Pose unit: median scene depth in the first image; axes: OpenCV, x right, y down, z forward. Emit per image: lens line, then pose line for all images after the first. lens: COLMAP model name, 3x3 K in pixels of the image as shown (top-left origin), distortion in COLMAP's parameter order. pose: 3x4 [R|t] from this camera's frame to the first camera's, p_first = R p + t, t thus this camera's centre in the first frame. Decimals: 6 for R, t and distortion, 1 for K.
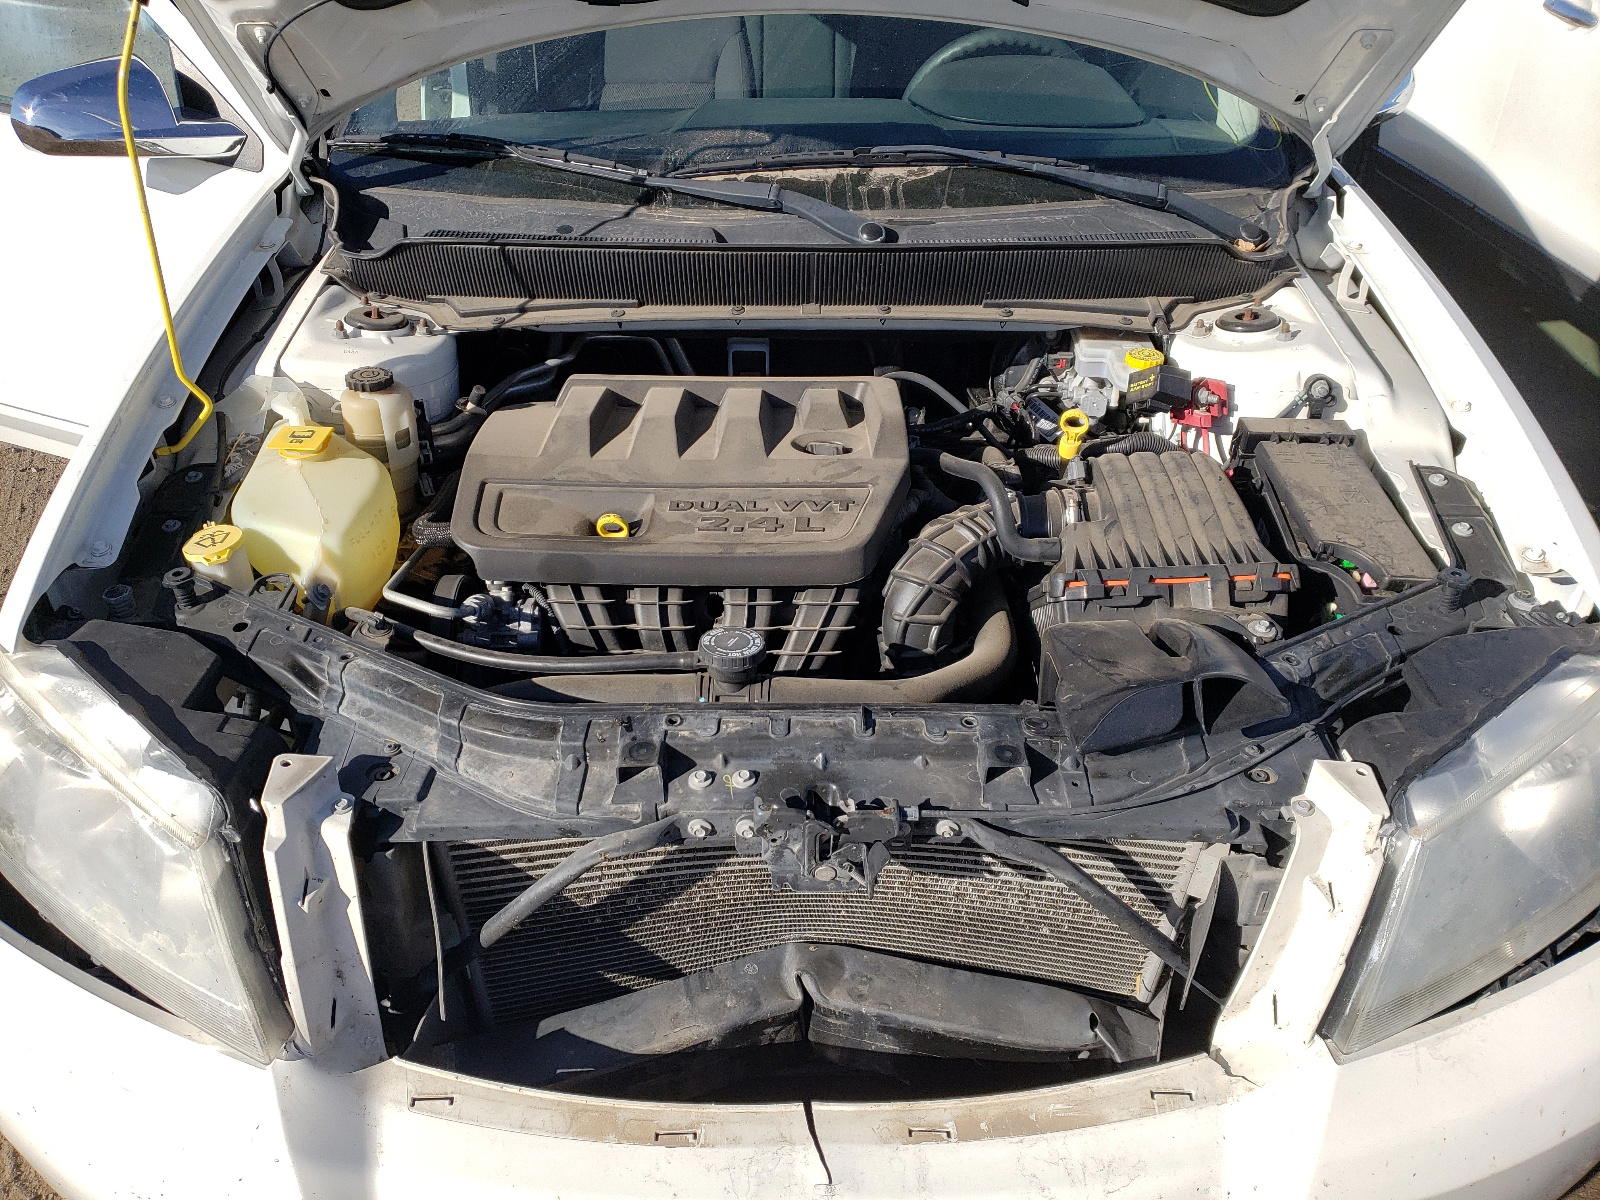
lens RADIAL K [[1190.2, 0, 800.0], [0, 1190.2, 600.0], [0, 0, 1]] dist [0.002160, 0.000072]
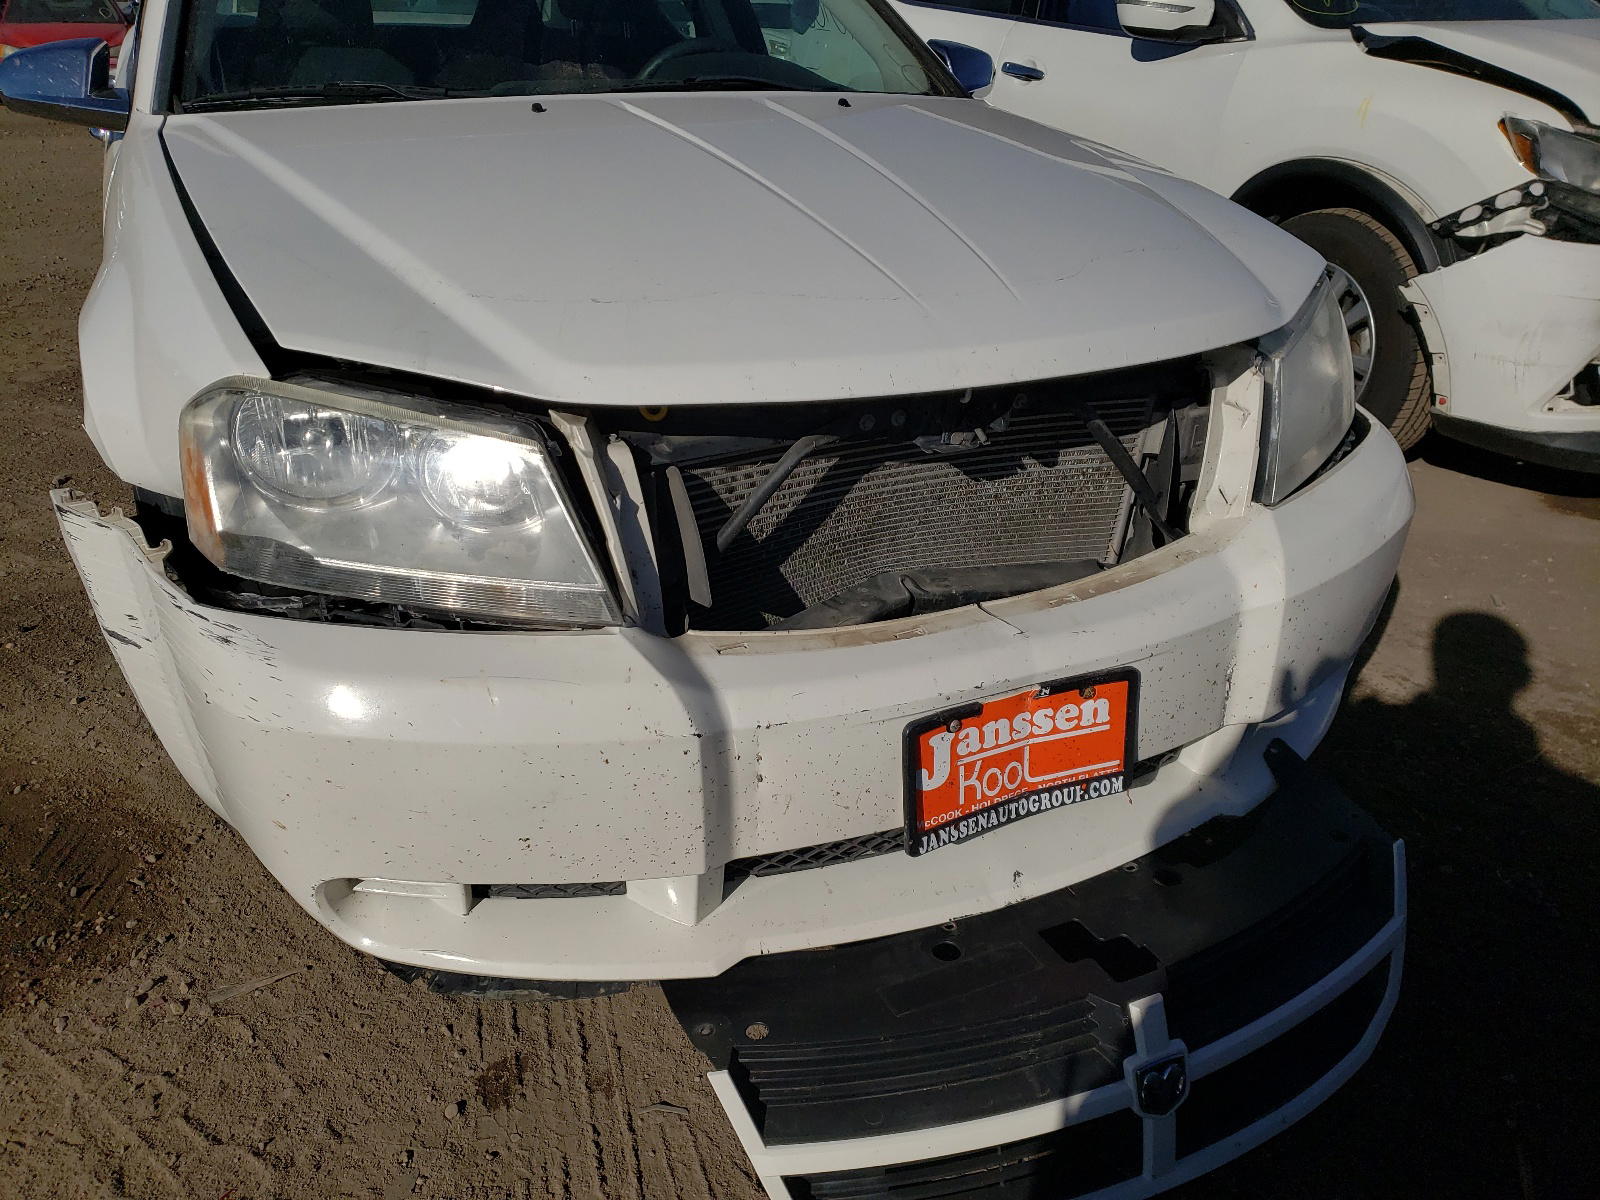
lens RADIAL K [[1190.2, 0, 800.0], [0, 1190.2, 600.0], [0, 0, 1]] dist [0.002160, 0.000072]
pose [[0.921514, -0.193333, 0.336799, -0.644375], [0.224978, 0.972683, -0.057210, 0.444496], [-0.316538, 0.128492, 0.939837, -0.239553]]
